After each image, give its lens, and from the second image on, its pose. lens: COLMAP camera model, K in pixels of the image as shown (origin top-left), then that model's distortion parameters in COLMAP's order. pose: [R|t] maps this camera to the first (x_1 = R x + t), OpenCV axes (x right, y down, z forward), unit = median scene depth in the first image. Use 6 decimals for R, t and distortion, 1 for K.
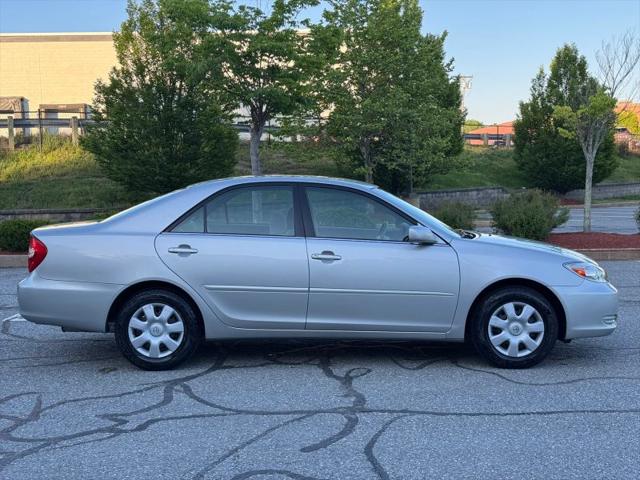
lens RADIAL K [[893.5, 0, 320.0], [0, 893.5, 240.0], [0, 0, 1]] dist [0.237780, -0.504118]
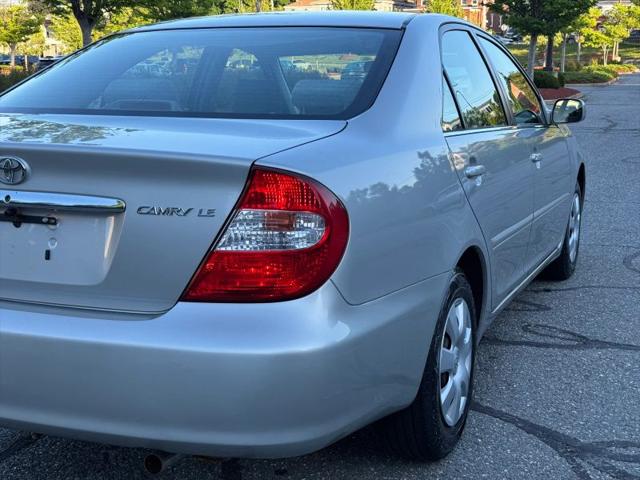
lens RADIAL K [[893.5, 0, 320.0], [0, 893.5, 240.0], [0, 0, 1]] dist [0.237780, -0.504118]
pose [[0.370681, -0.168236, 0.913396, -0.607313], [0.064437, 0.985746, 0.155412, -0.029152], [-0.926522, 0.001248, 0.376238, 0.922592]]
